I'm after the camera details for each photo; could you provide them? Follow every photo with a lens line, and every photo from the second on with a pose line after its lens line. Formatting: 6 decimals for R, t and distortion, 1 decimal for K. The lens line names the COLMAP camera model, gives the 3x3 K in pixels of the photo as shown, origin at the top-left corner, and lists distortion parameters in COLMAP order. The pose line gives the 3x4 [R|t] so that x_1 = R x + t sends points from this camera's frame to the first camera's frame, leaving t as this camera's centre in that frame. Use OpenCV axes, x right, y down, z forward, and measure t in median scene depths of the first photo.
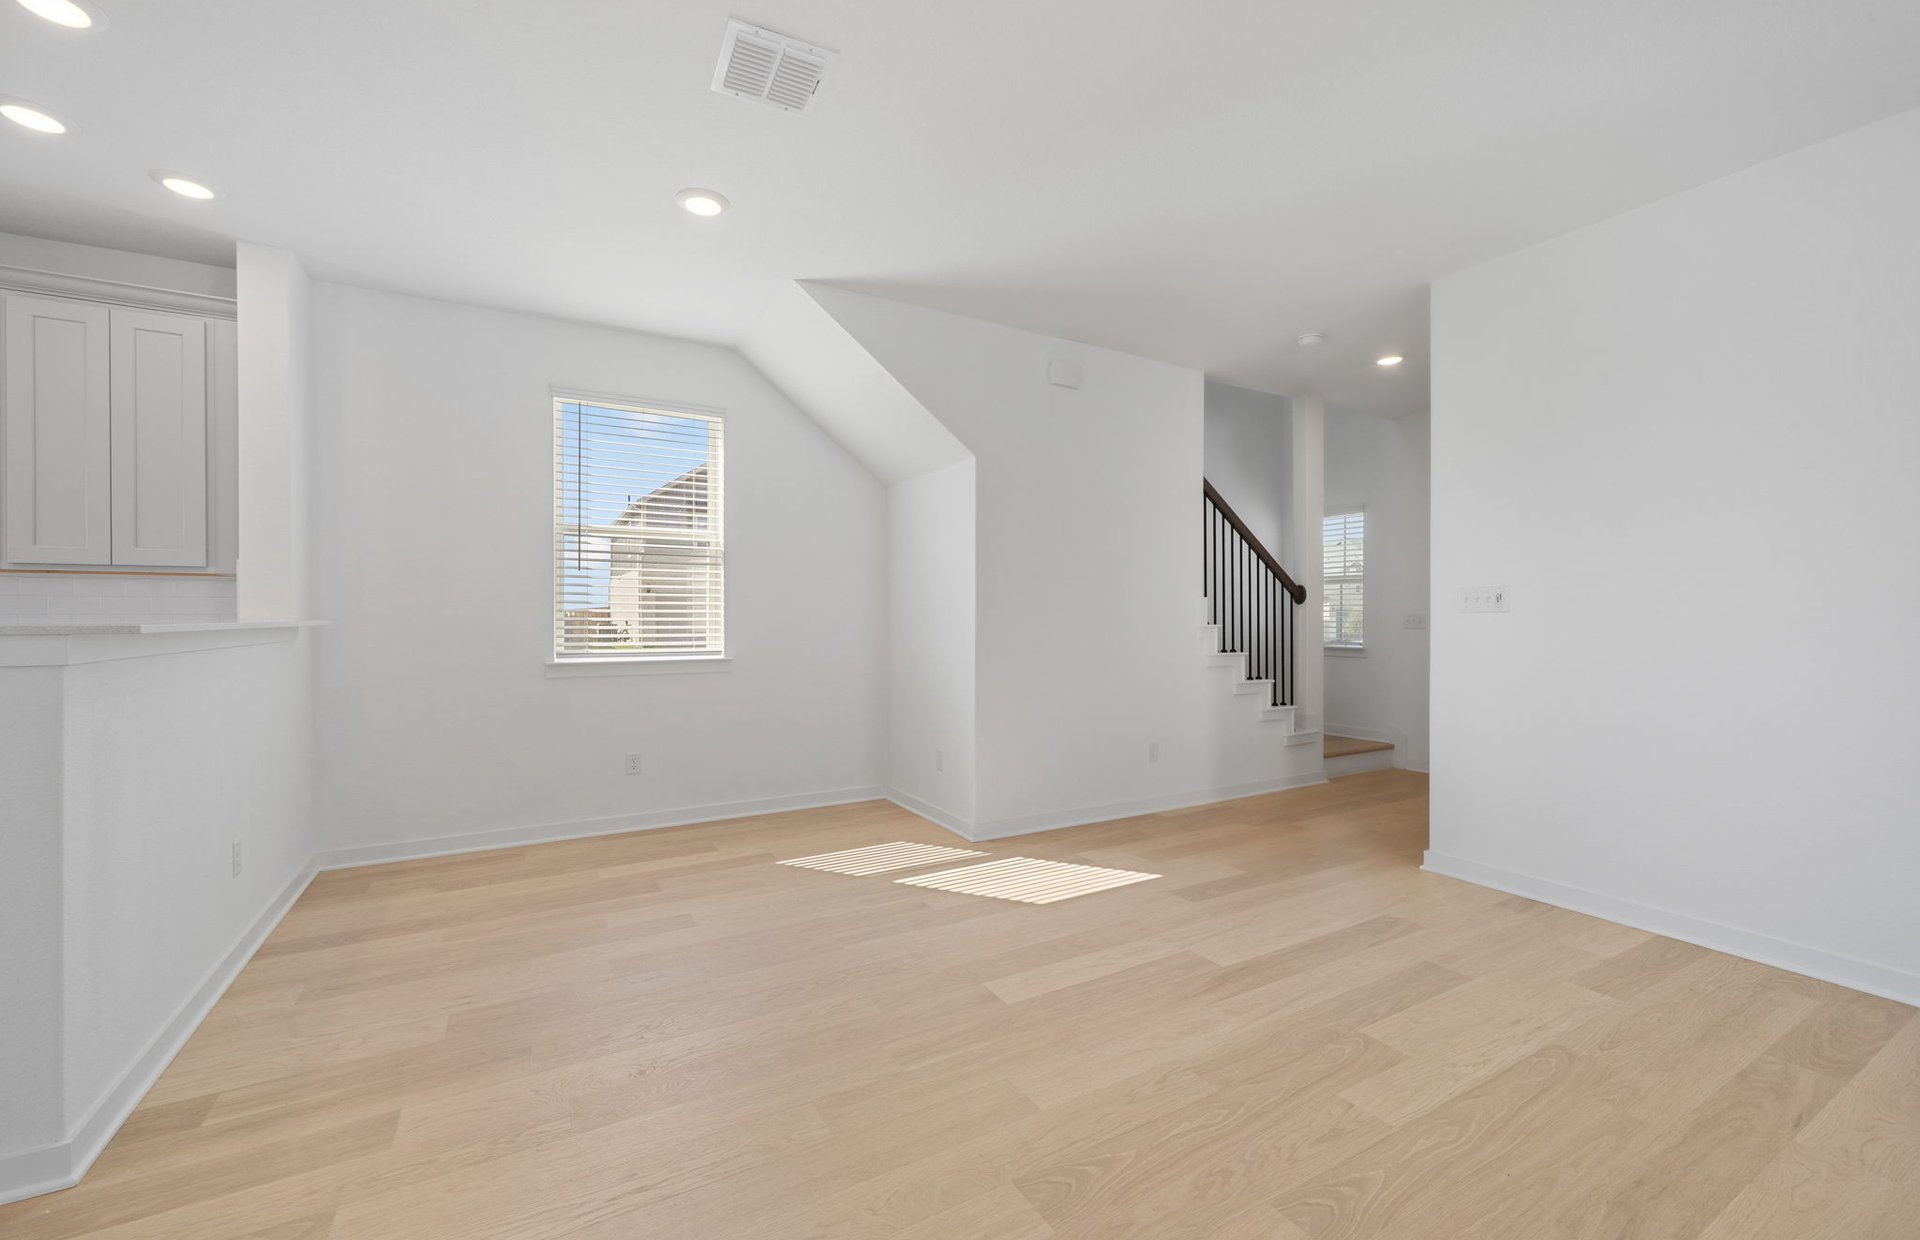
lens RADIAL K [[779.1, 0, 954.1], [0, 779.1, 617.6], [0, 0, 1]] dist [-0.001514, -0.000212]
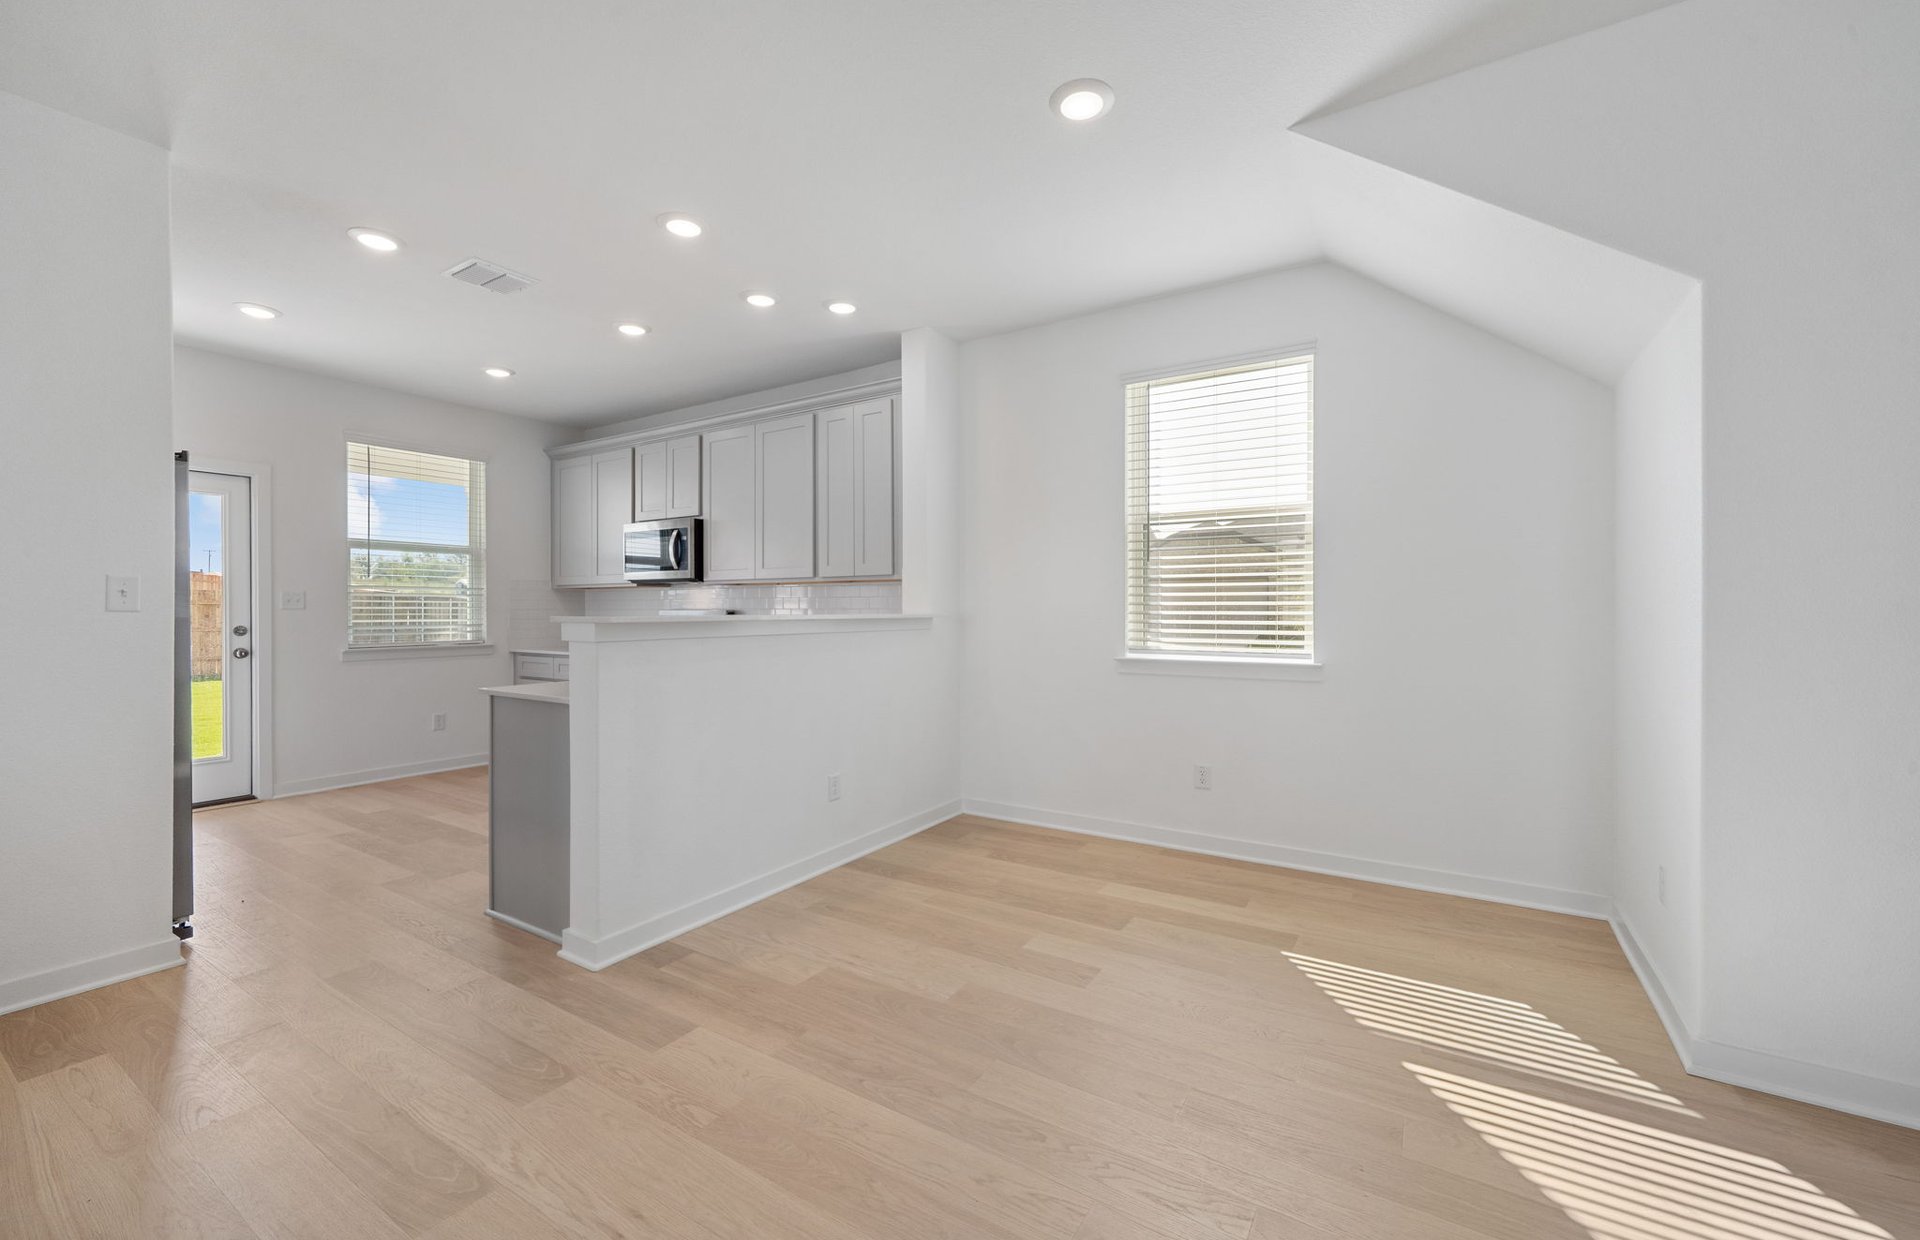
lens RADIAL K [[758.7, 0, 960.8], [0, 758.7, 611.5], [0, 0, 1]] dist [0.002303, -0.000023]
pose [[0.469254, 0.002717, -0.883059, 0.256373], [-0.000742, 0.999996, 0.002682, -0.002753], [0.883063, -0.000603, 0.469254, 0.413175]]
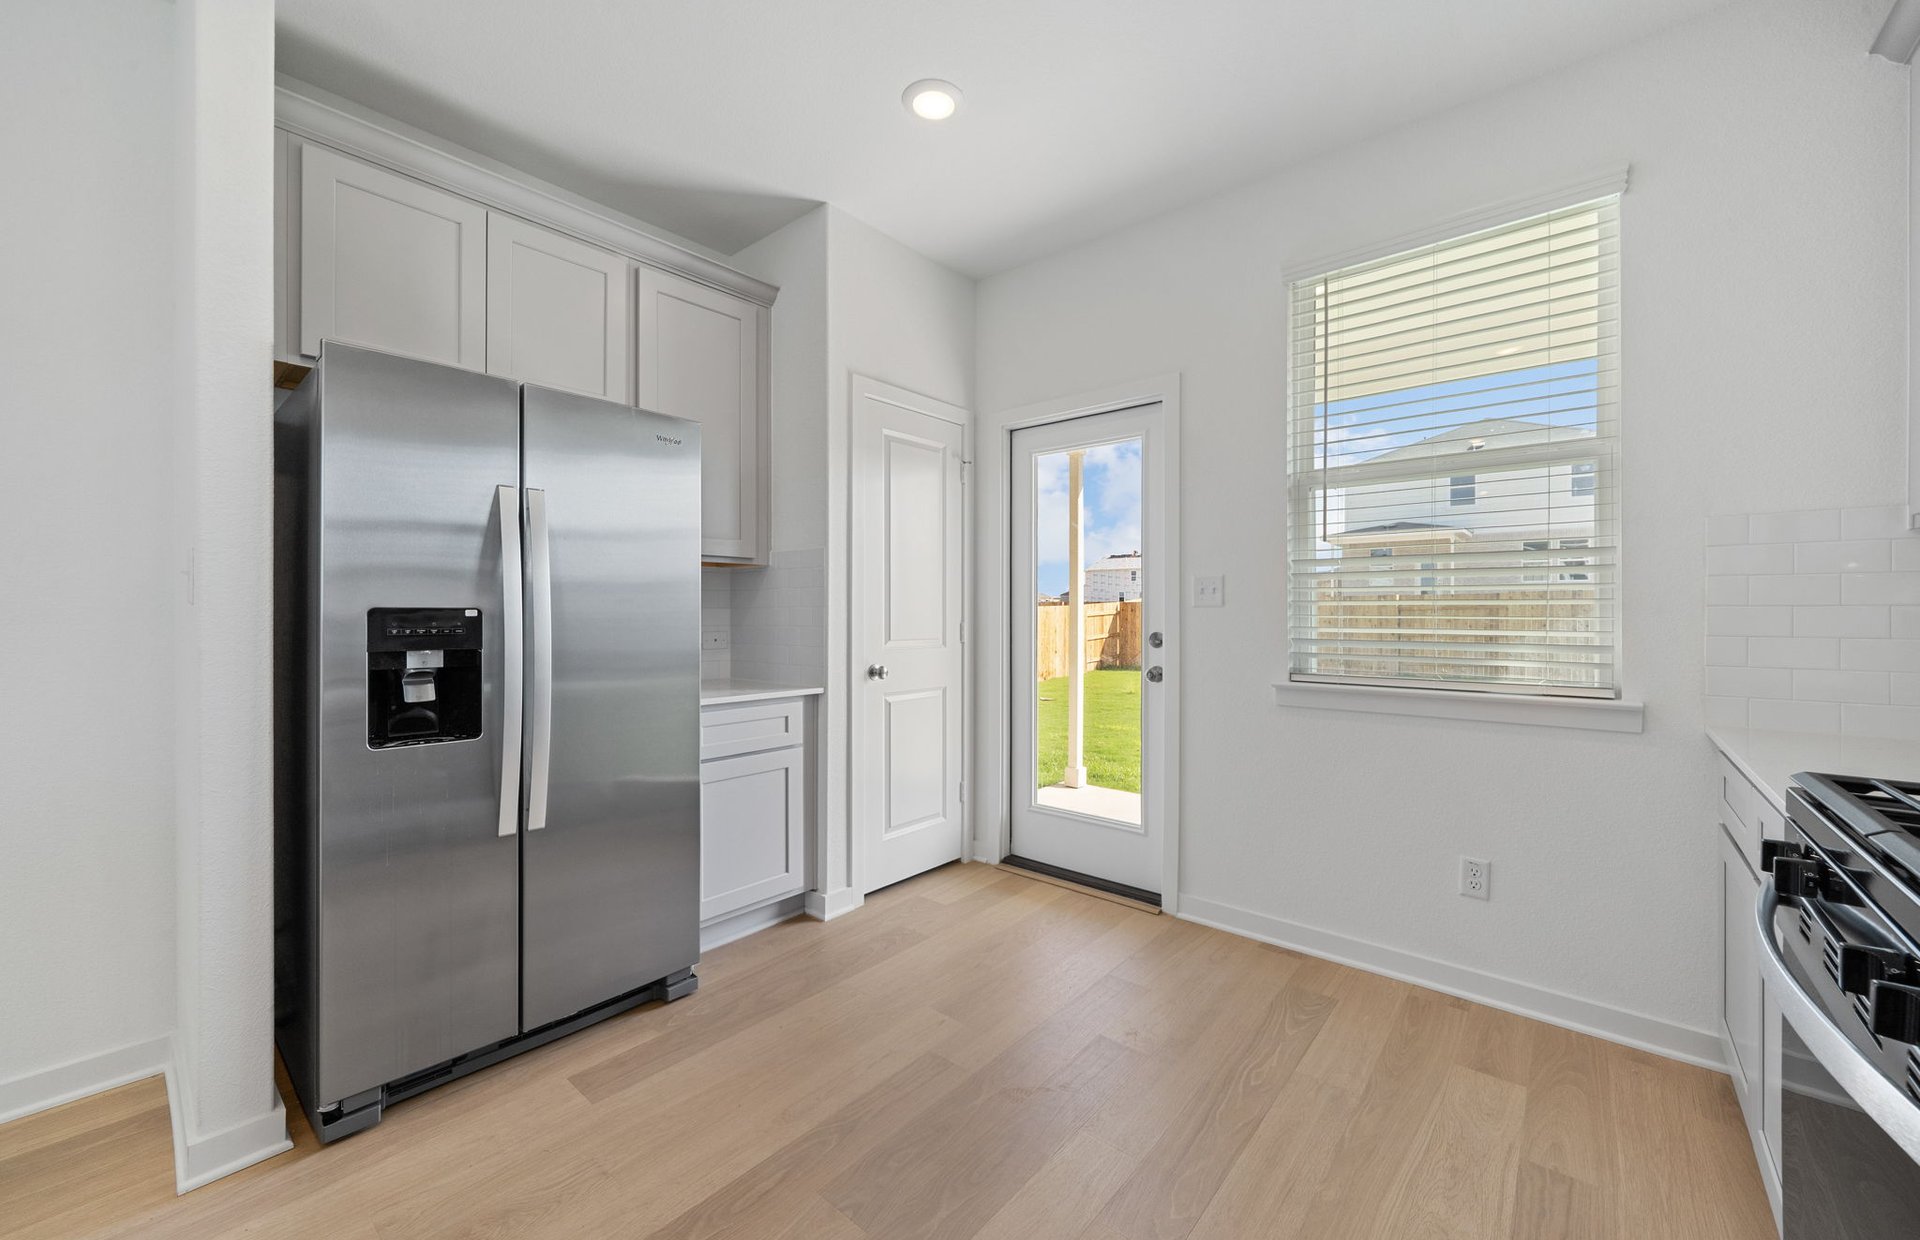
lens RADIAL K [[737.0, 0, 956.7], [0, 737.0, 611.7], [0, 0, 1]] dist [-0.000612, -0.000070]
pose [[-0.943636, -0.001282, -0.330982, -0.949766], [-0.001608, 0.999998, 0.000710, 0.002917], [0.330981, 0.001203, -0.943637, 0.631756]]
